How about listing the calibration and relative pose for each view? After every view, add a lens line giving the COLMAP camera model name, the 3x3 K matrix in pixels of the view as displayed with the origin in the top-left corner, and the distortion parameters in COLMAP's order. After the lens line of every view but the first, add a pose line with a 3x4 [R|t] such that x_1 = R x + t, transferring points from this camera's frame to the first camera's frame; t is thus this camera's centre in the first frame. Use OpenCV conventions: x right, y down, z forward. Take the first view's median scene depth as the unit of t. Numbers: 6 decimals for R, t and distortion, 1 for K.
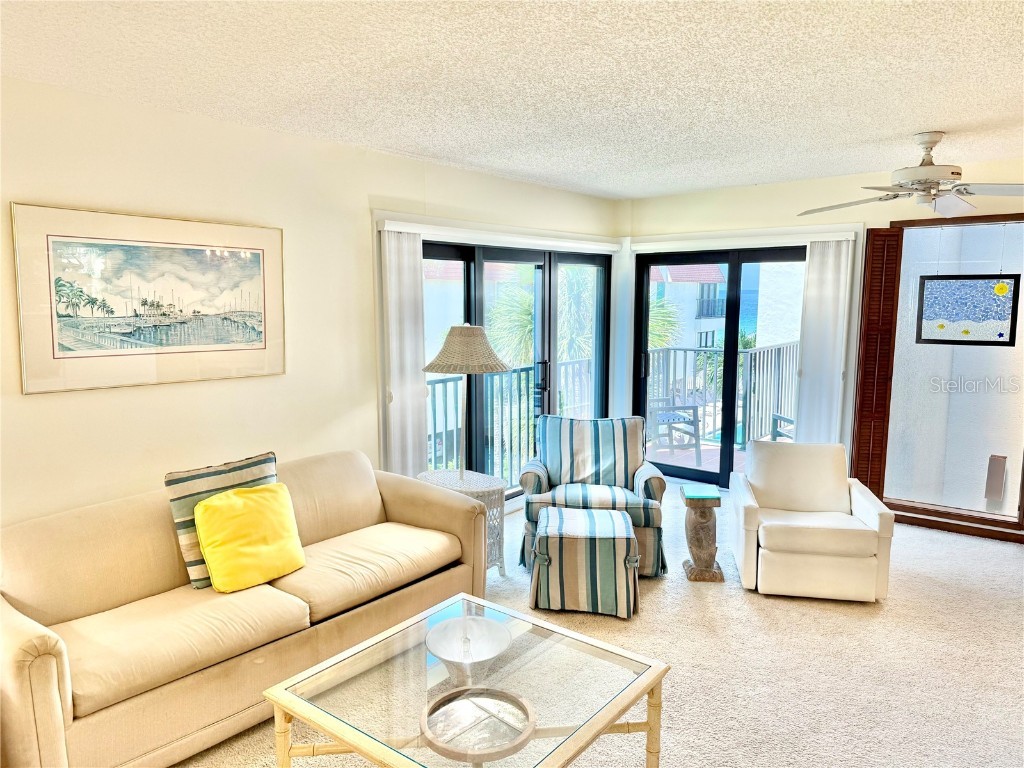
lens RADIAL K [[720.0, 0, 512.8], [0, 720.0, 383.6], [0, 0, 1]] dist [0.066729, -0.080487]
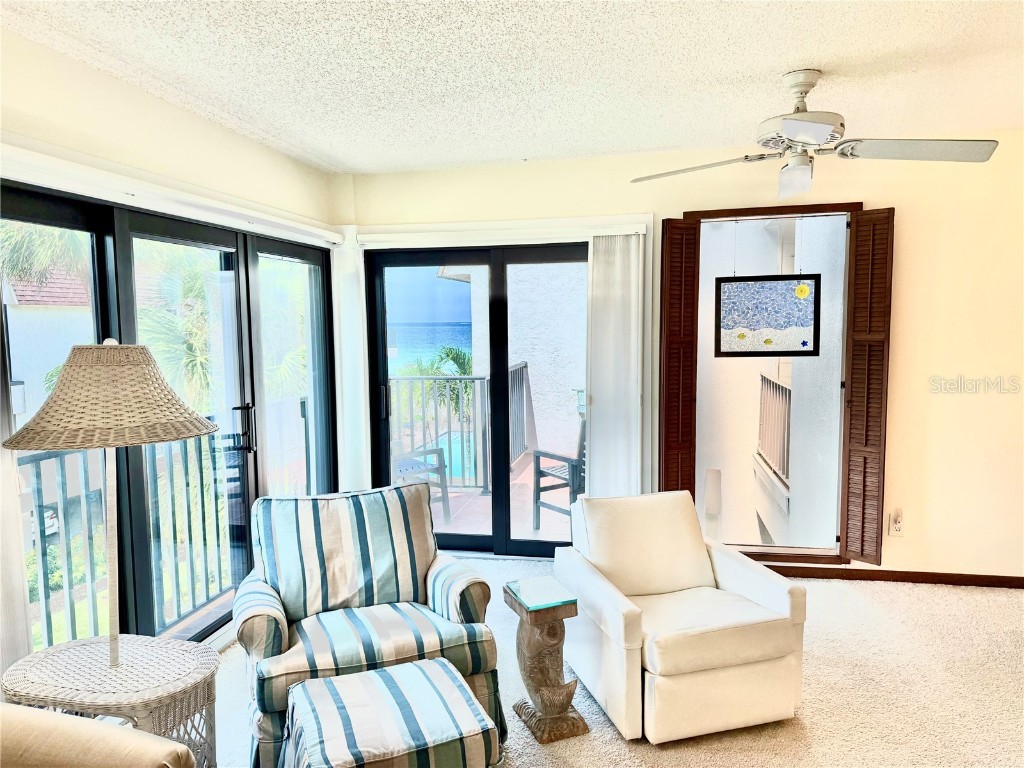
lens RADIAL K [[720.0, 0, 516.9], [0, 720.0, 382.4], [0, 0, 1]] dist [0.066729, -0.080487]
pose [[0.889716, -0.049868, 0.453783, -0.038997], [0.070328, 0.997122, -0.028311, -0.019764], [-0.451065, 0.057103, 0.890663, 0.385233]]
